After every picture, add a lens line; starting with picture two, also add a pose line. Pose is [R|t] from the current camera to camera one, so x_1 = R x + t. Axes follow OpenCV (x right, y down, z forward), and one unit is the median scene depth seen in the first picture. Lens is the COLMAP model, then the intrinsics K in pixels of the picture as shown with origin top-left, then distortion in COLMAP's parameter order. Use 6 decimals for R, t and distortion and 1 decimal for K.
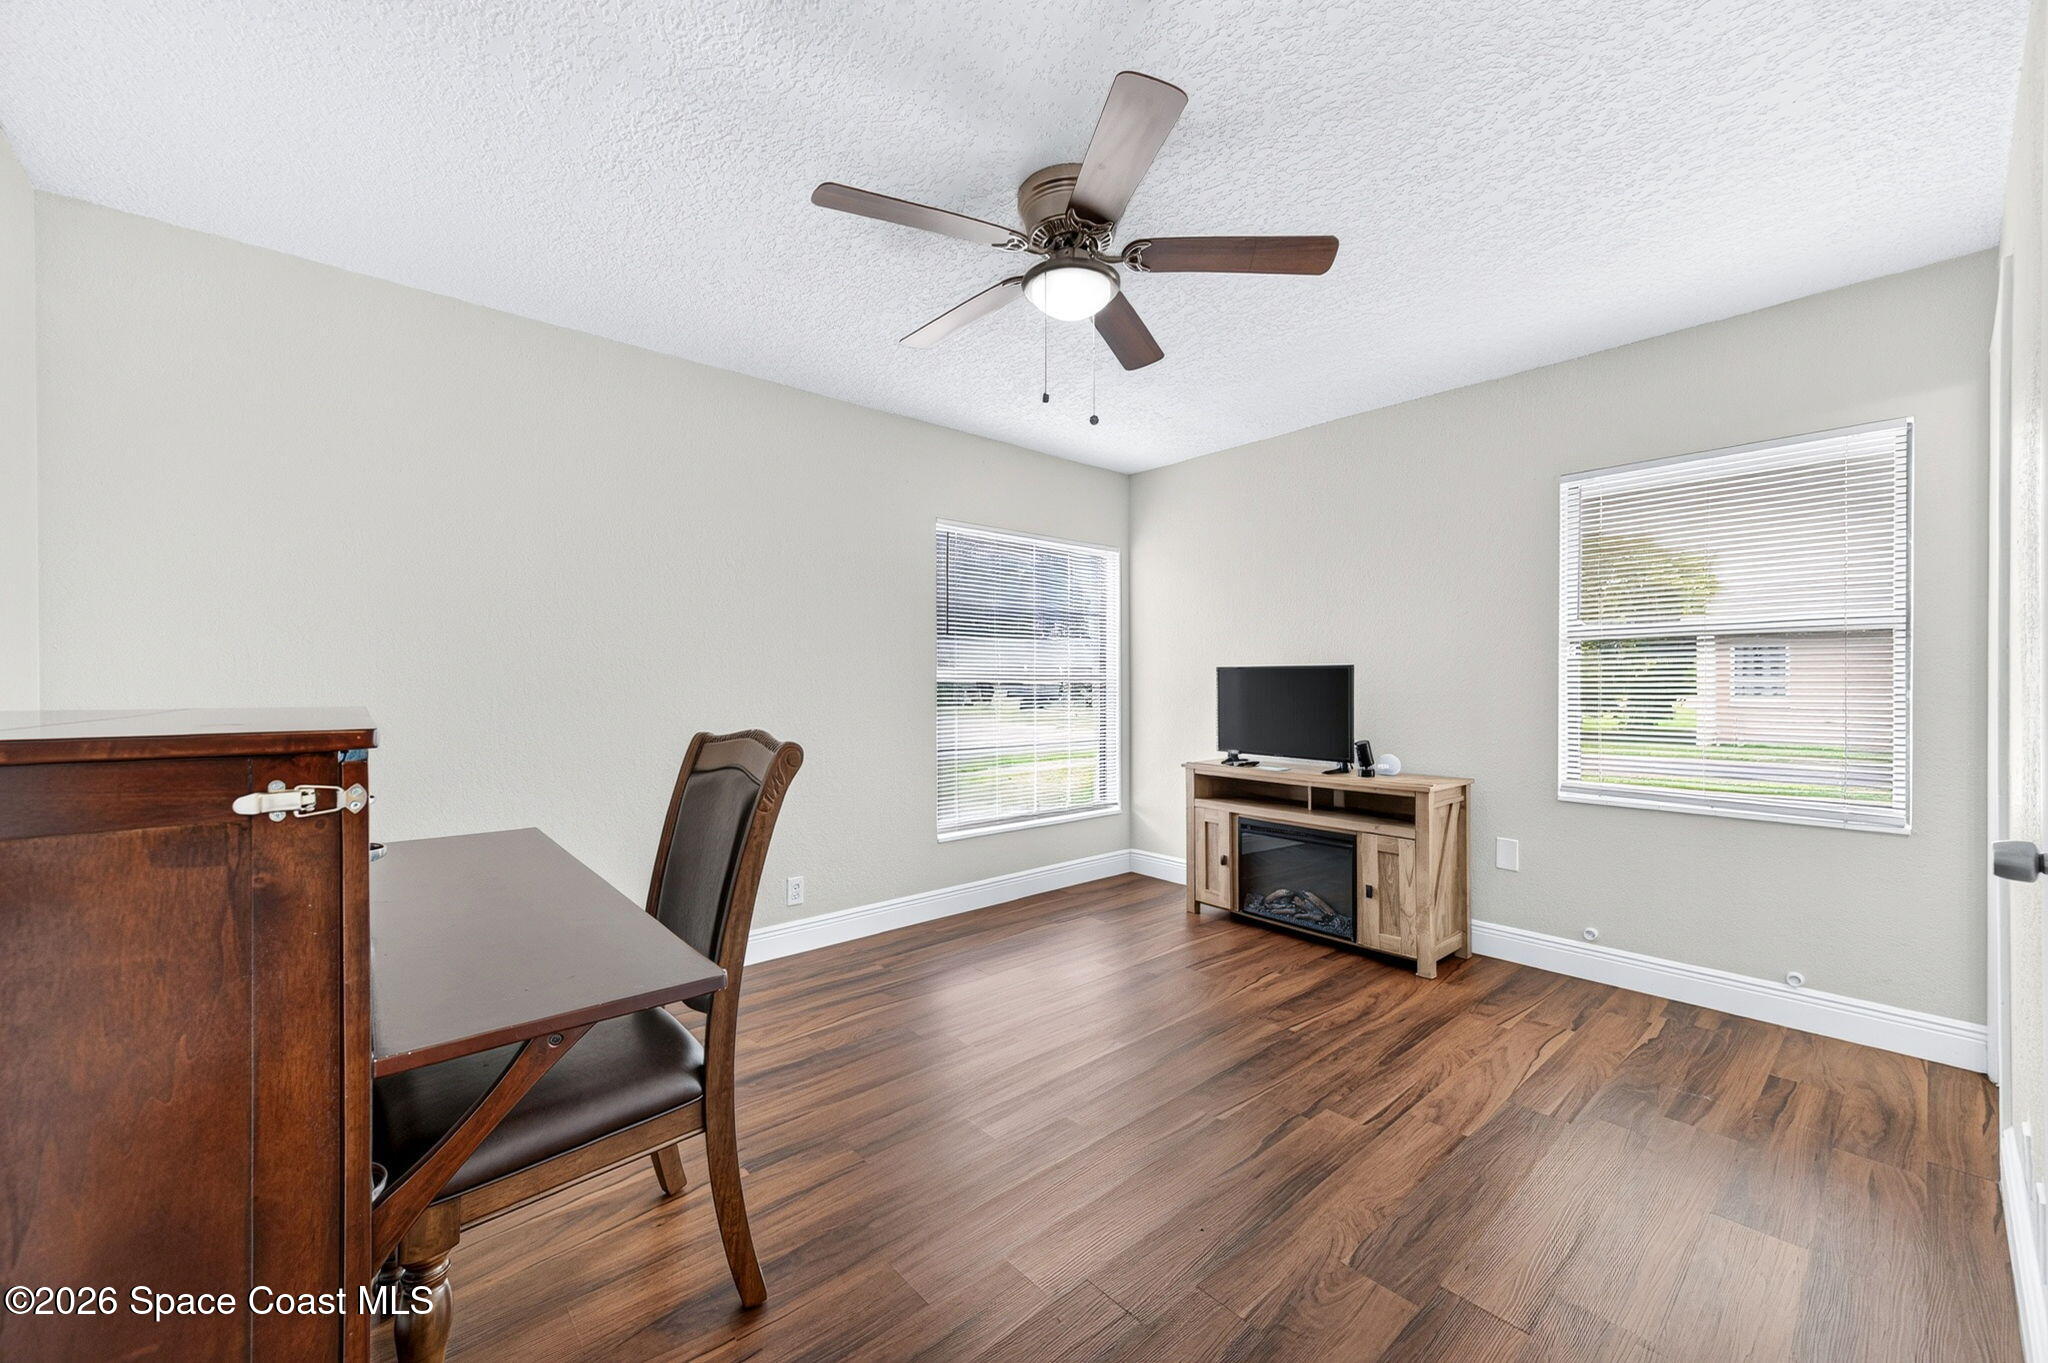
lens RADIAL K [[808.0, 0, 1024.6], [0, 808.0, 681.1], [0, 0, 1]] dist [0.011673, 0.000045]
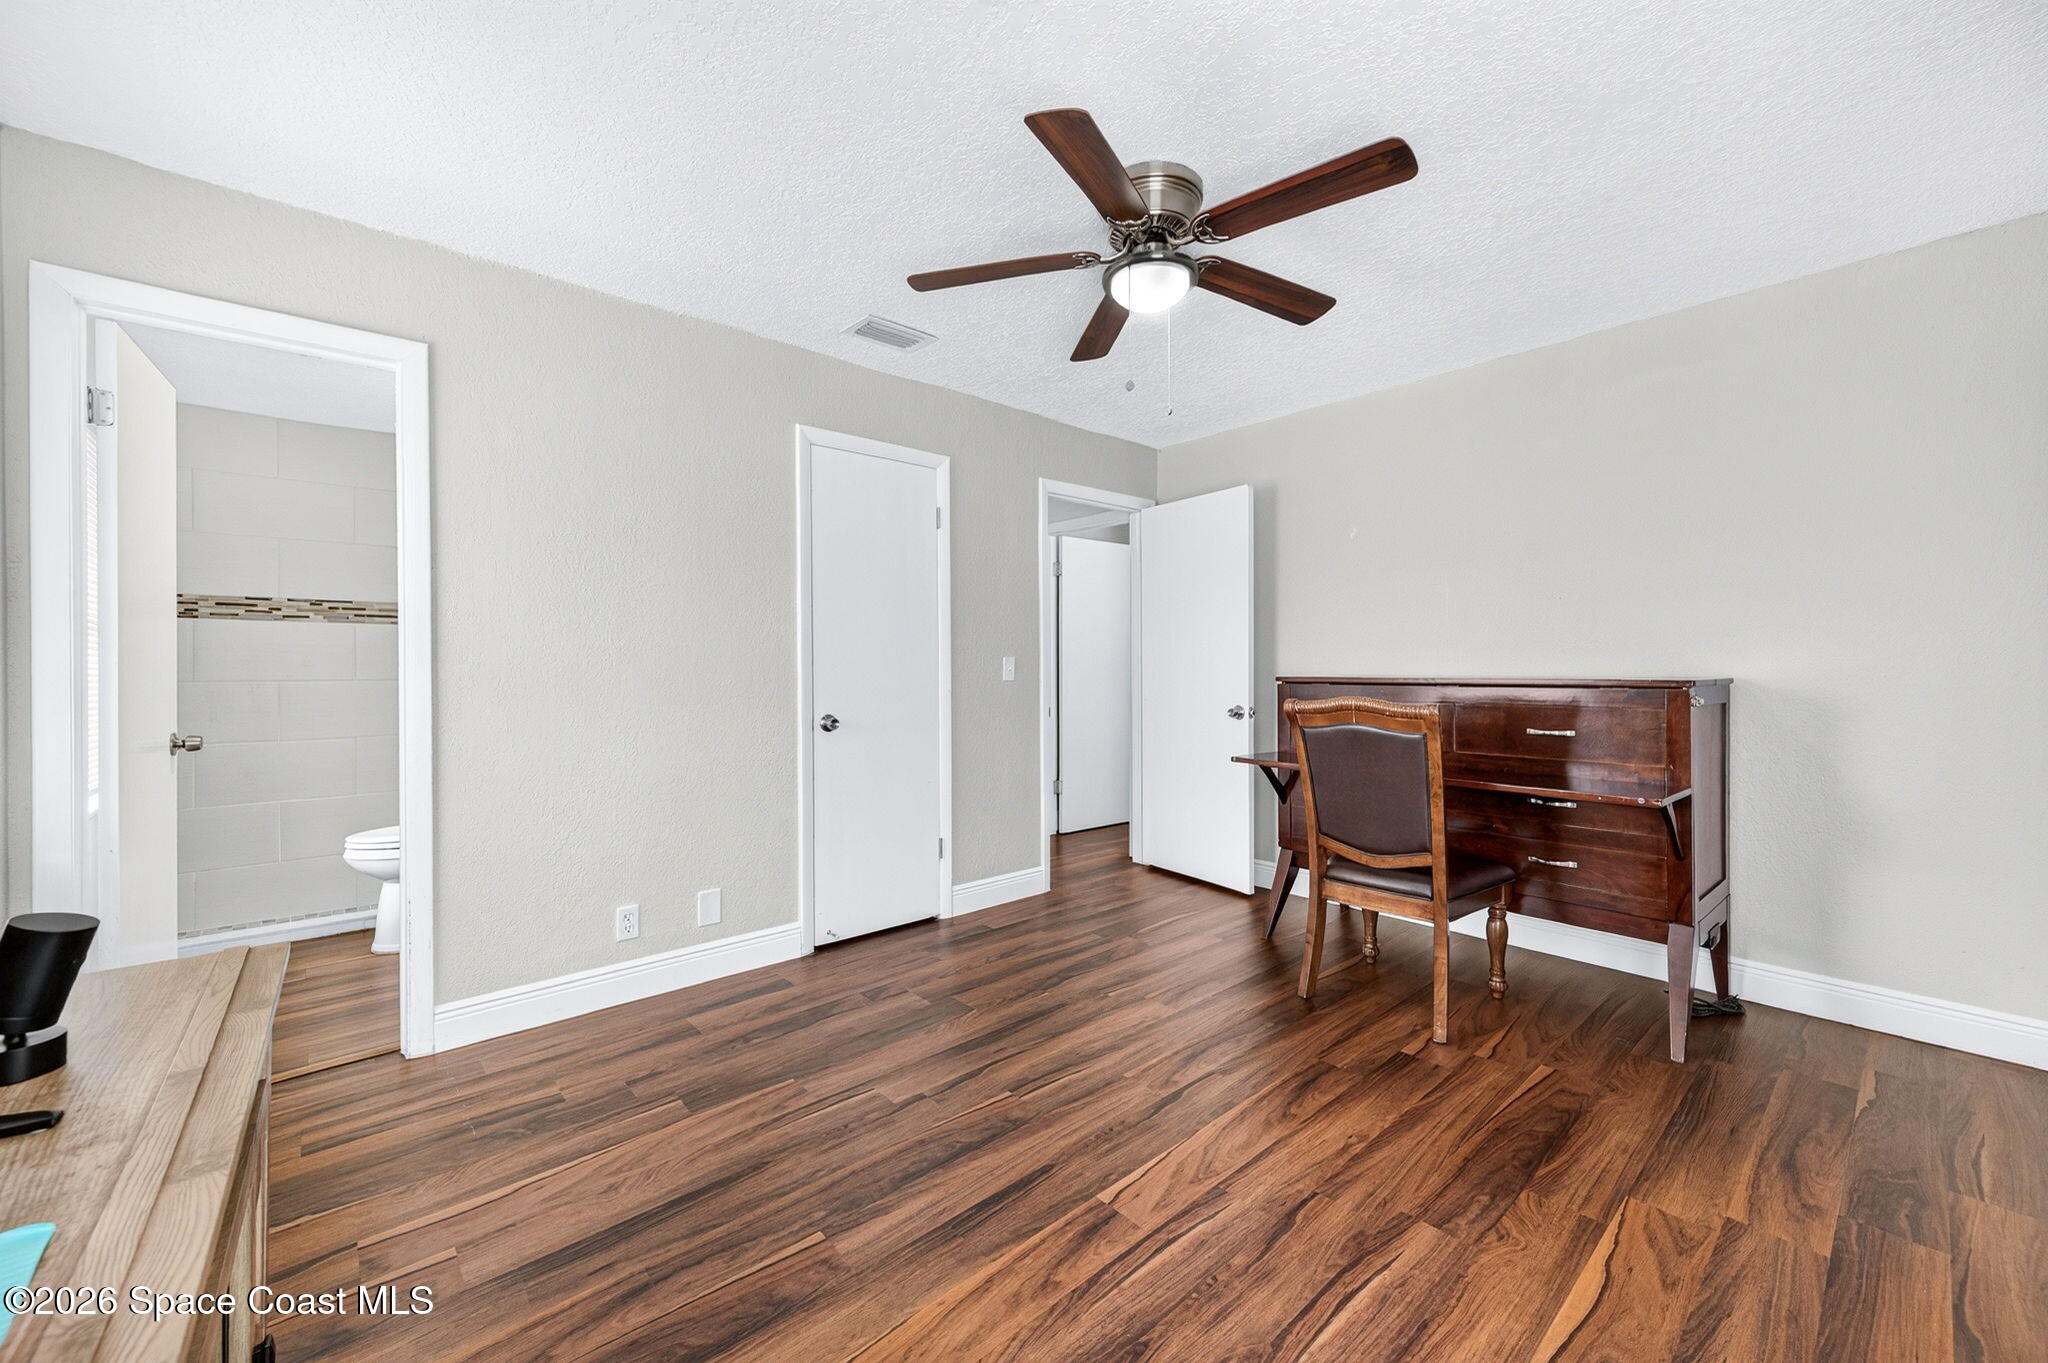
lens RADIAL K [[808.0, 0, 1025.6], [0, 808.0, 674.6], [0, 0, 1]] dist [0.011673, 0.000045]
pose [[-0.999946, 0.006350, -0.008238, 0.189028], [0.006342, 0.999979, 0.001003, 0.008767], [0.008245, 0.000951, -0.999966, 1.707249]]
